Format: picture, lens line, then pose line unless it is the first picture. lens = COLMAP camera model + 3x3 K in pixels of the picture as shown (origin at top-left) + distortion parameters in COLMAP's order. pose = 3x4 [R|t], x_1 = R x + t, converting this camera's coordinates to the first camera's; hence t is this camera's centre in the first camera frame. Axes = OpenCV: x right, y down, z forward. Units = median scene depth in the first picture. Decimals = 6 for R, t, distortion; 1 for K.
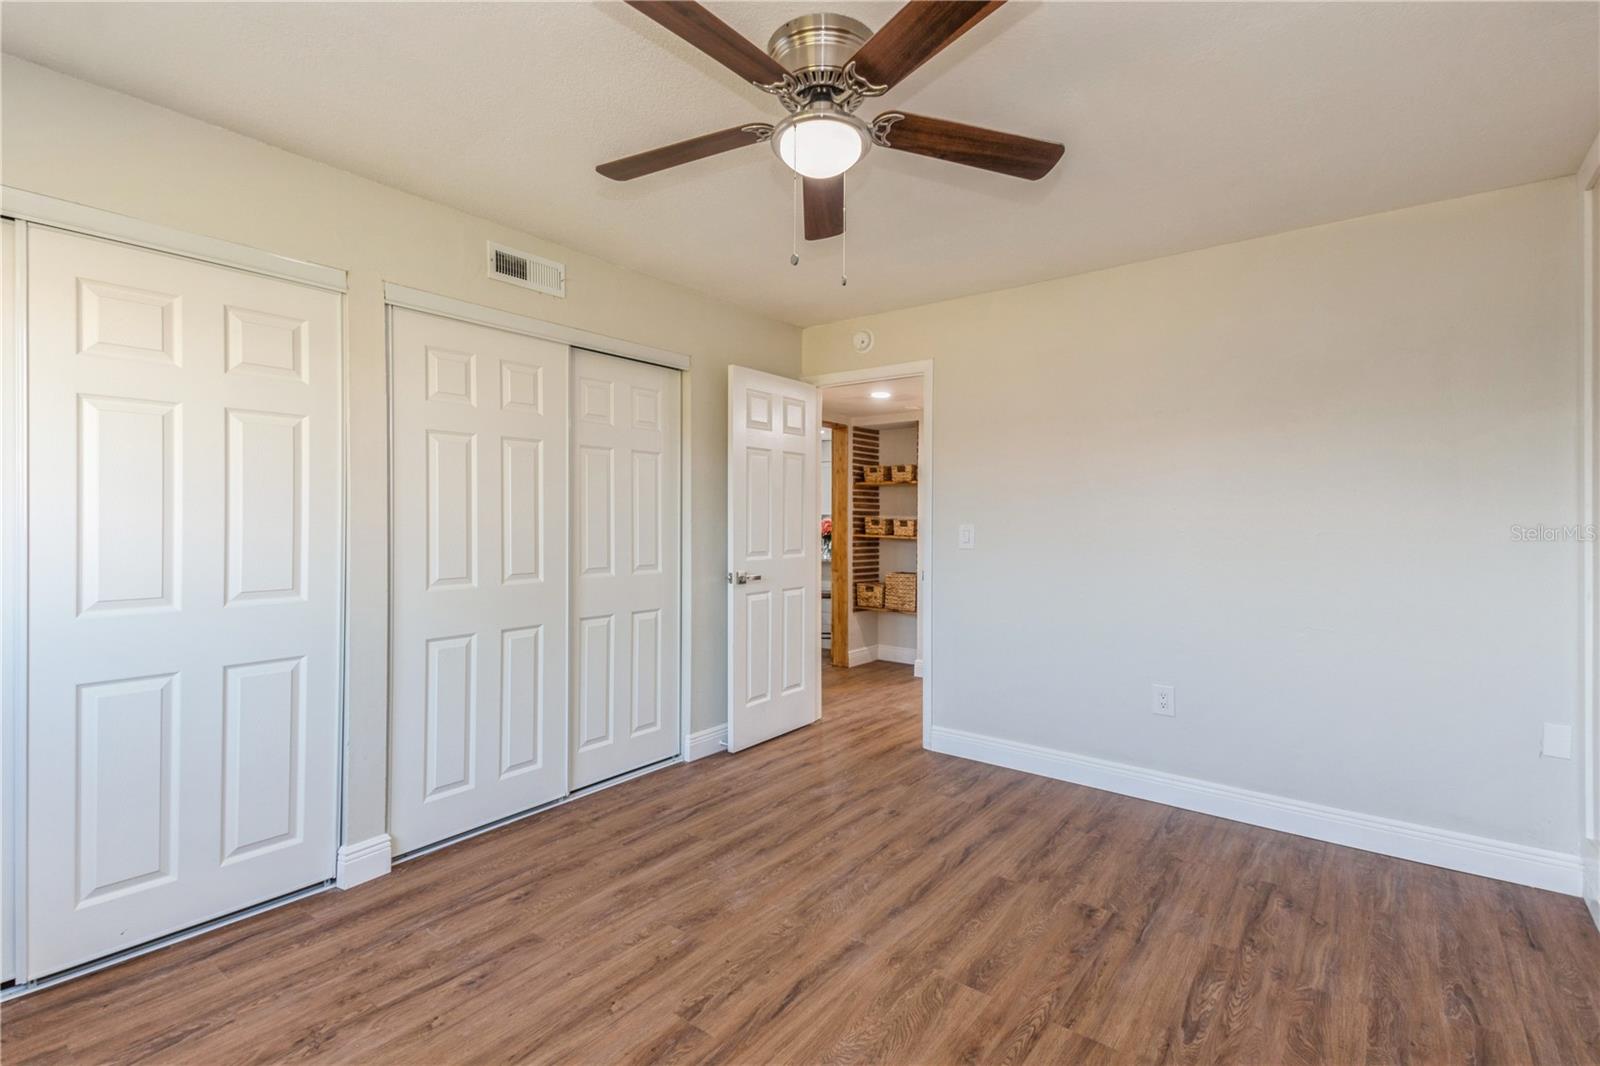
lens RADIAL K [[777.2, 0, 792.4], [0, 777.2, 533.9], [0, 0, 1]] dist [-0.006009, -0.000807]
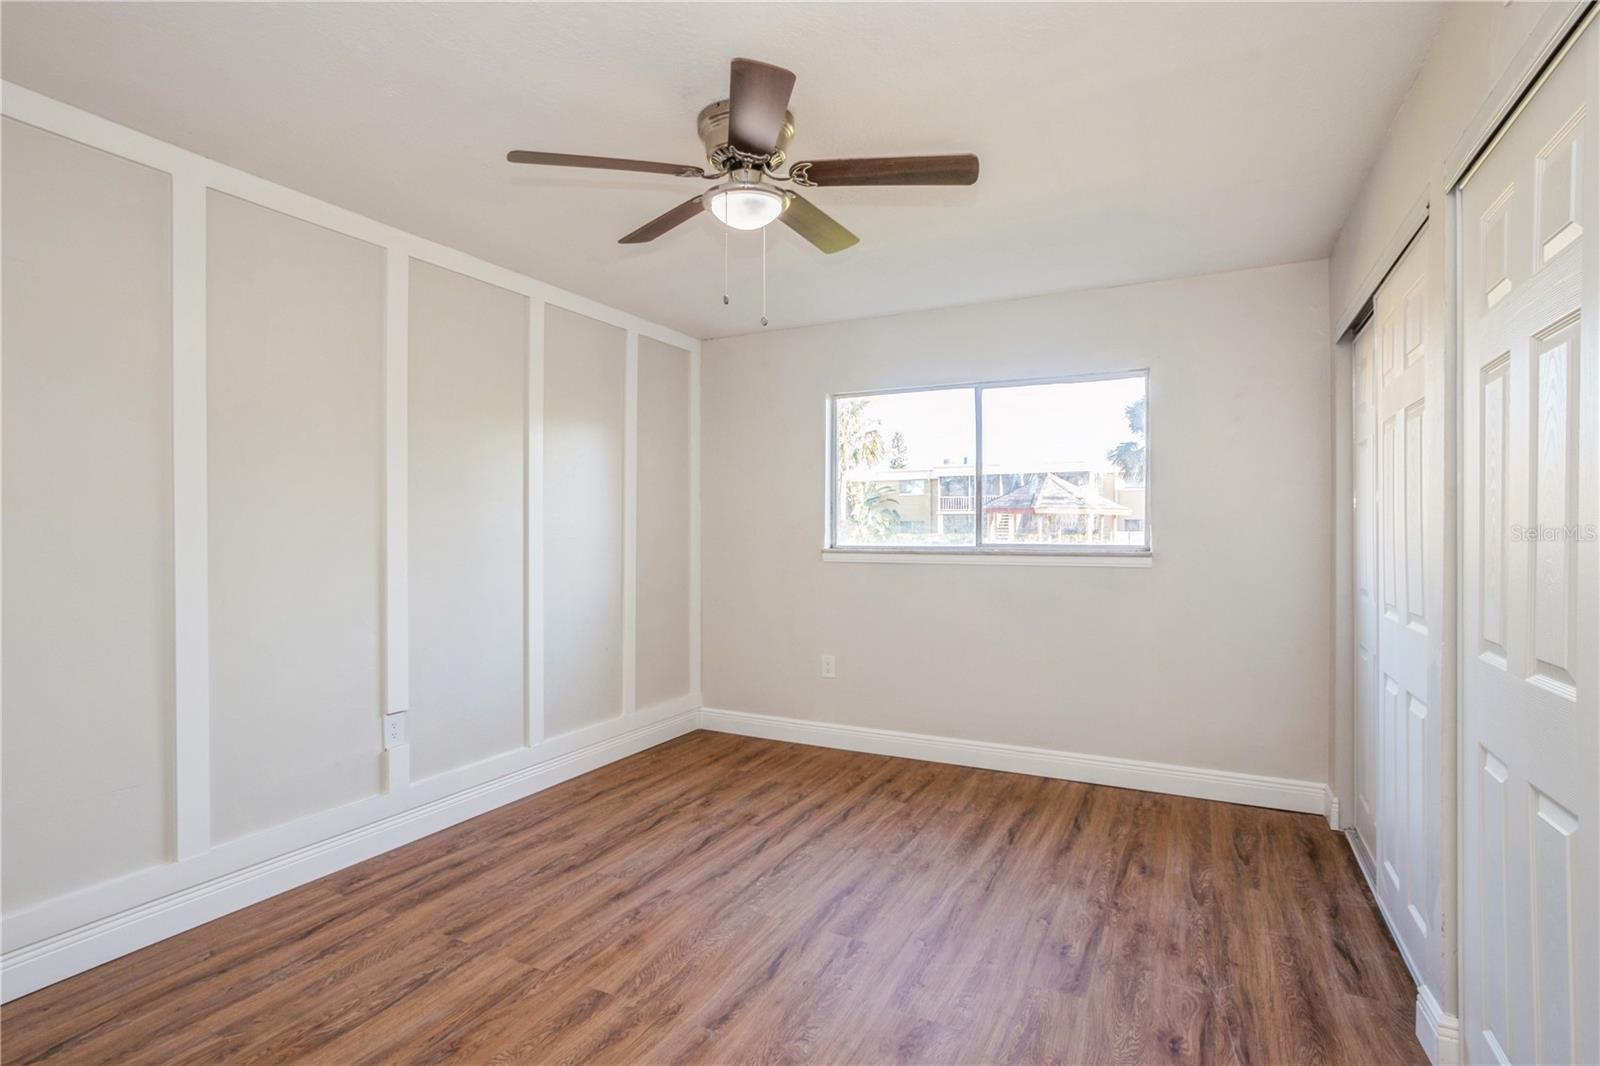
lens RADIAL K [[777.2, 0, 792.4], [0, 777.2, 533.9], [0, 0, 1]] dist [-0.006009, -0.000807]
pose [[-0.984833, 0.001954, -0.173494, 0.160895], [0.000337, 0.999956, 0.009349, -0.024645], [0.173504, 0.009148, -0.984791, 2.035060]]
